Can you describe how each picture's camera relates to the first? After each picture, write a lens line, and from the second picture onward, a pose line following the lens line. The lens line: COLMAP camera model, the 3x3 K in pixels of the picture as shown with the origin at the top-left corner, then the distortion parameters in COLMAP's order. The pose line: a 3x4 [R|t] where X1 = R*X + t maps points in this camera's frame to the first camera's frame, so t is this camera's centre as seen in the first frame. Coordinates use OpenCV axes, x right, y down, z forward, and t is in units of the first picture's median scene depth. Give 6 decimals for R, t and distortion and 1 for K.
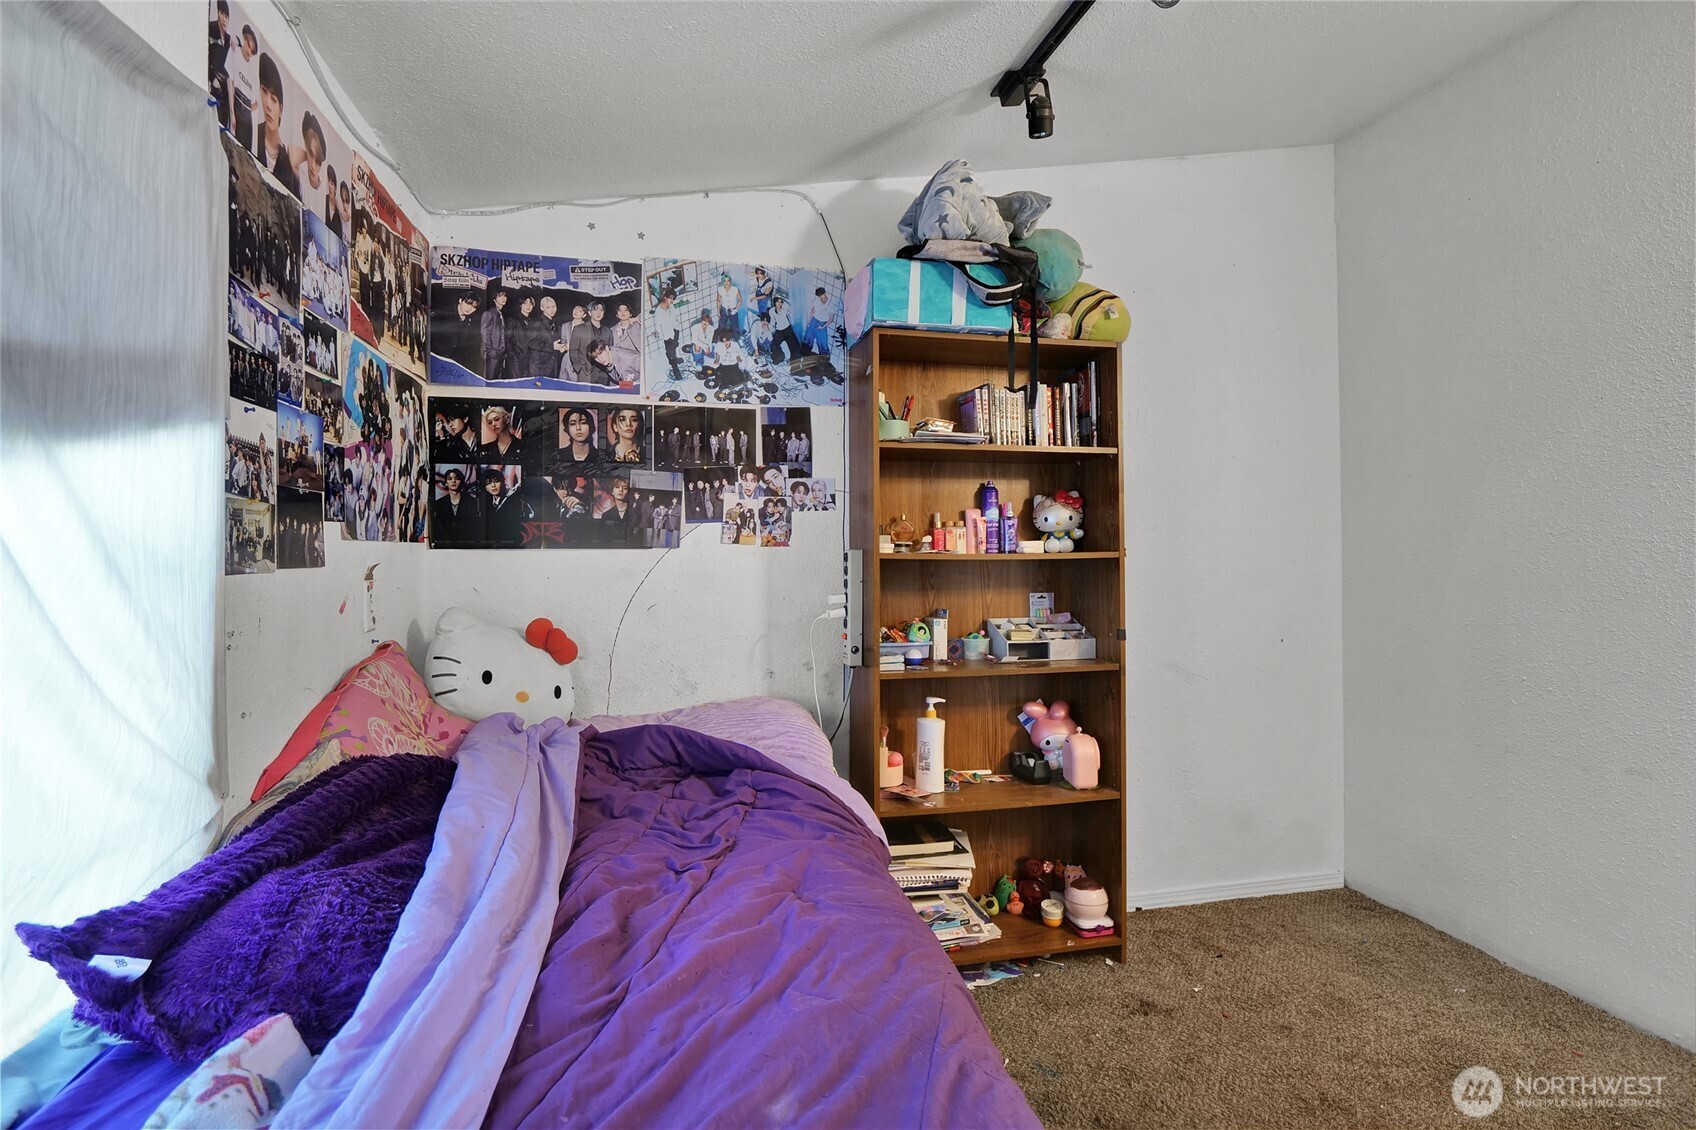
lens RADIAL K [[823.7, 0, 850.3], [0, 823.7, 545.1], [0, 0, 1]] dist [-0.006207, -0.005238]
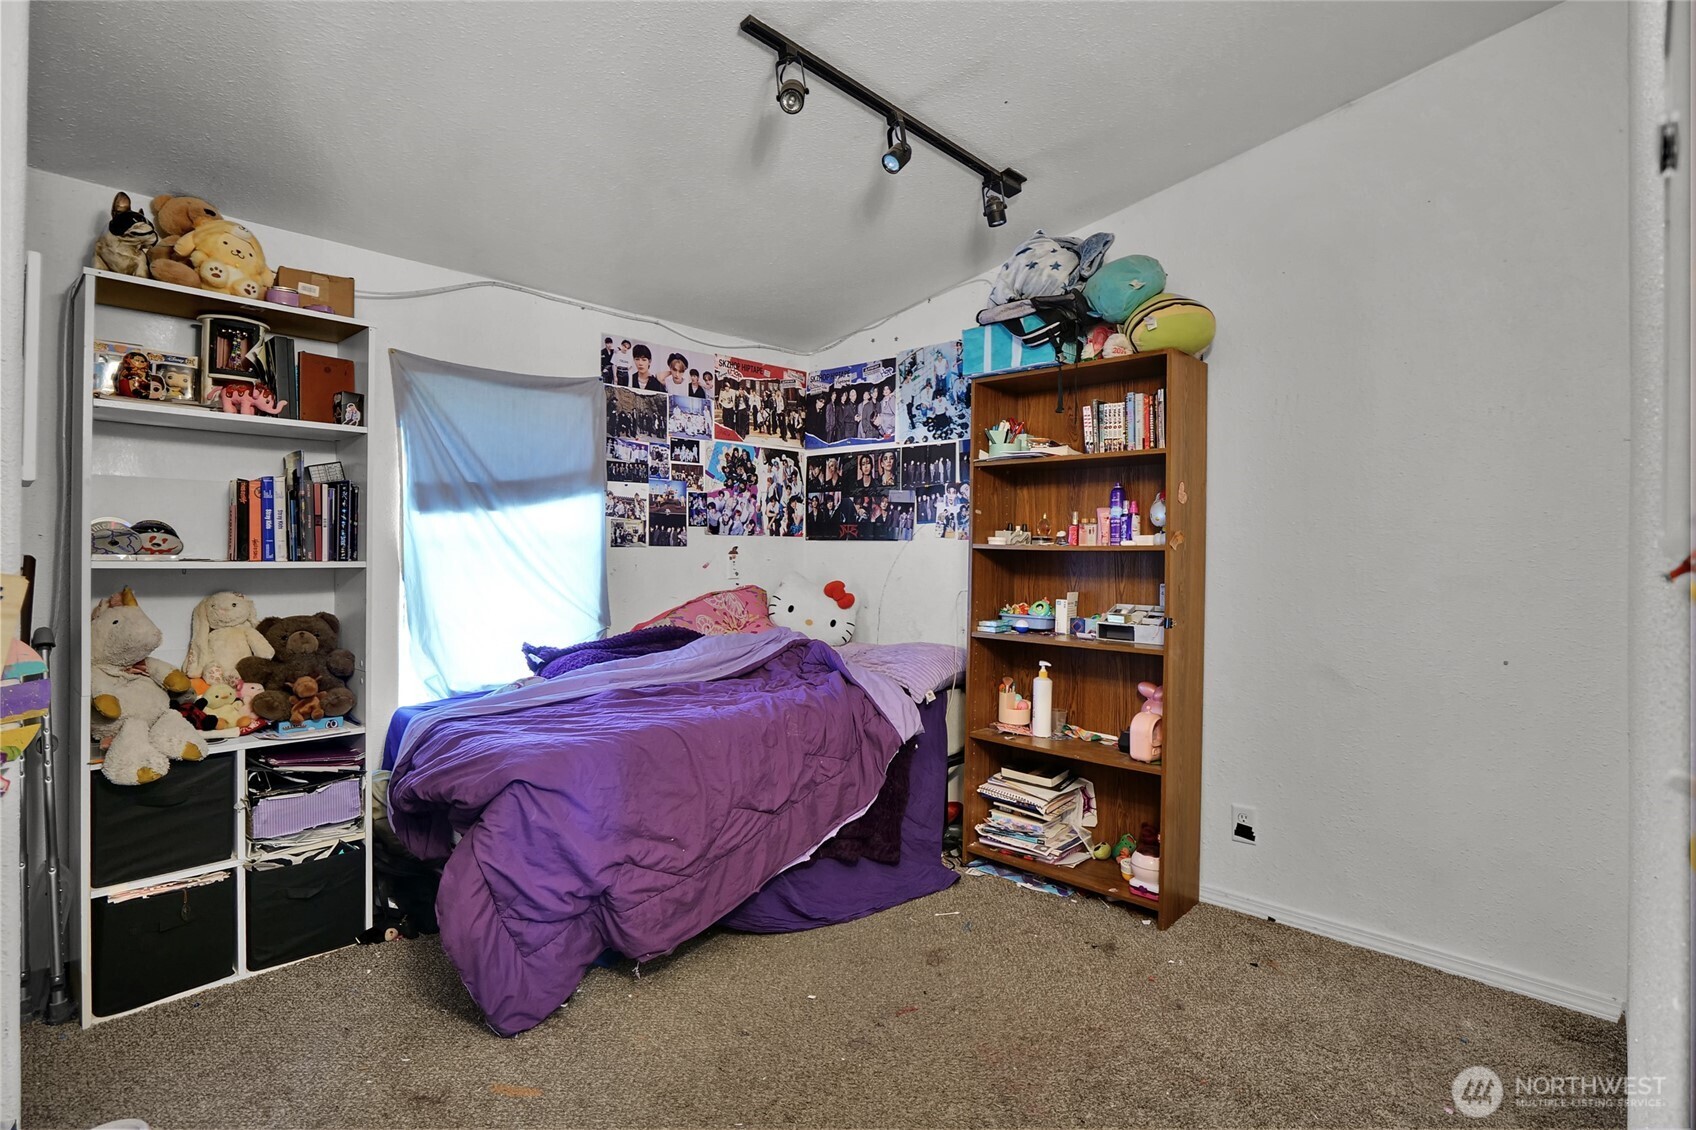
lens RADIAL K [[823.7, 0, 850.3], [0, 823.7, 545.1], [0, 0, 1]] dist [-0.006207, -0.005238]
pose [[0.552443, 0.007055, -0.833521, 1.003014], [-0.006777, 0.999969, 0.003973, 0.007021], [0.833523, 0.003454, 0.552474, 0.071653]]
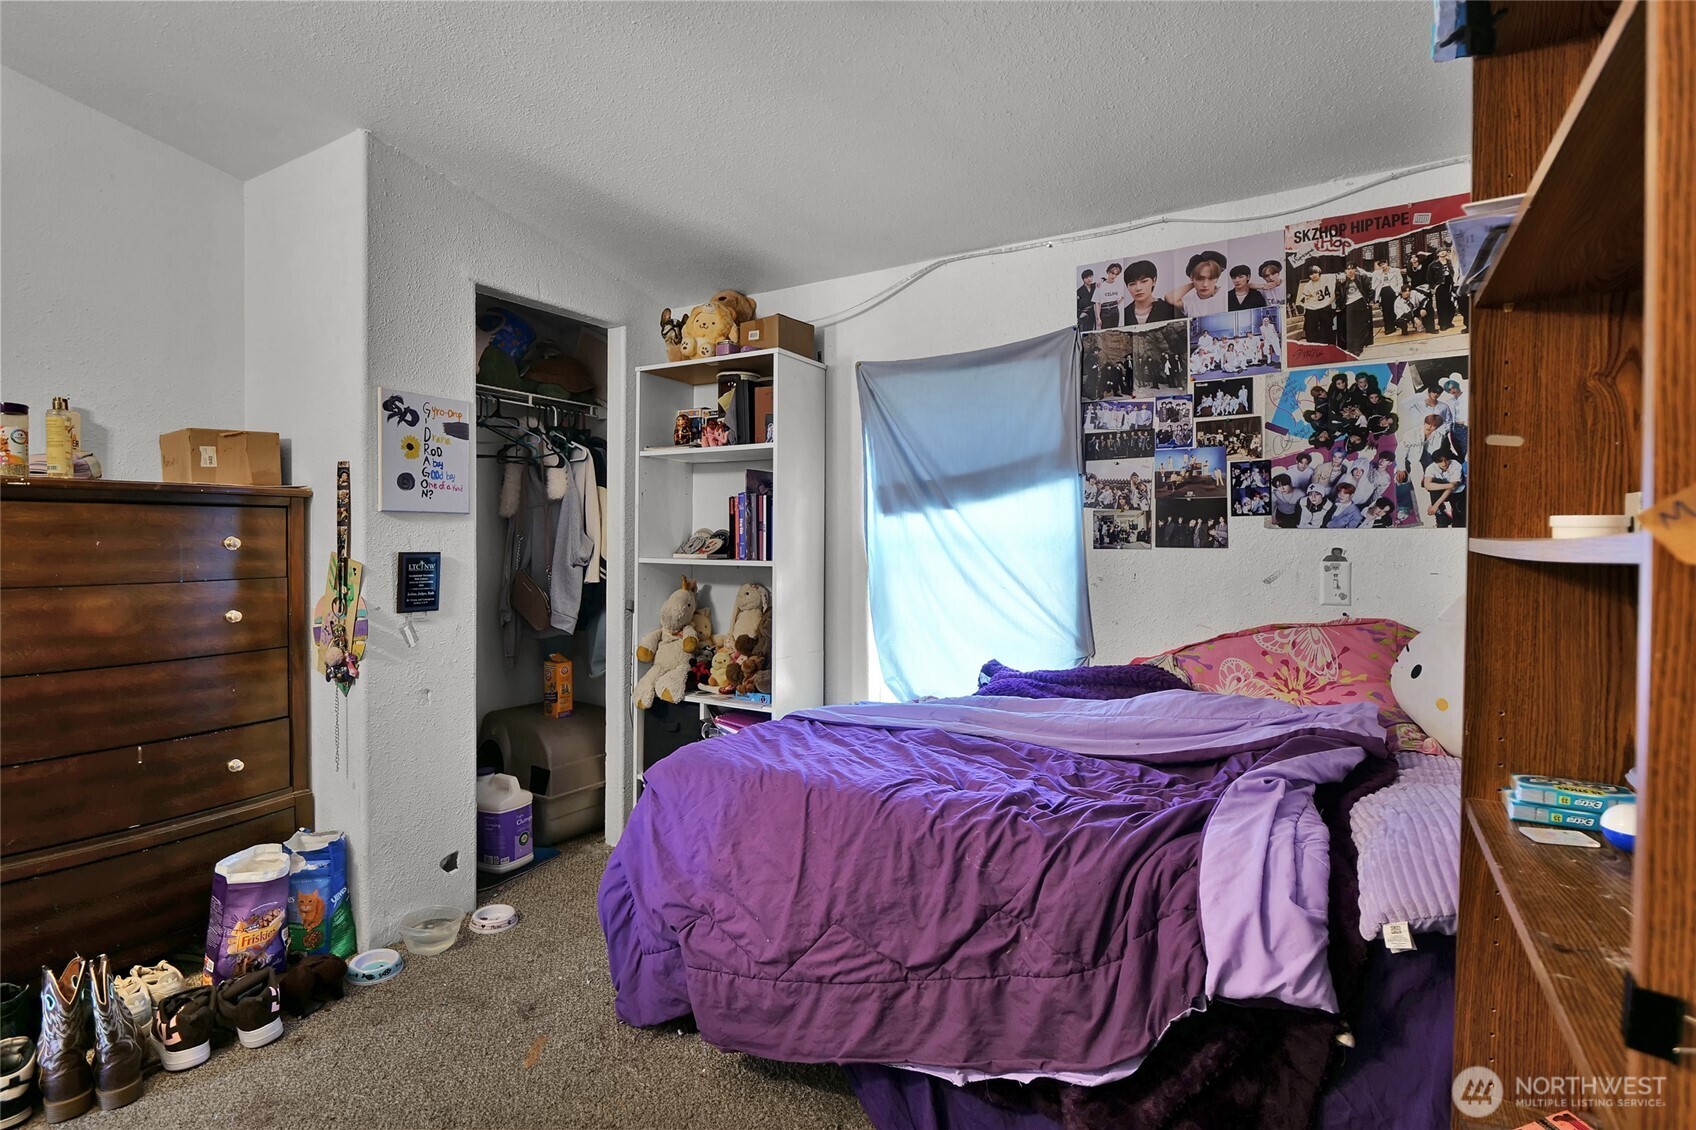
lens RADIAL K [[823.7, 0, 850.3], [0, 823.7, 545.1], [0, 0, 1]] dist [-0.006207, -0.005238]
pose [[-0.702780, 0.005056, -0.711389, 0.571792], [0.003941, 0.999987, 0.003214, 0.009484], [0.711396, -0.000545, -0.702791, 1.017467]]
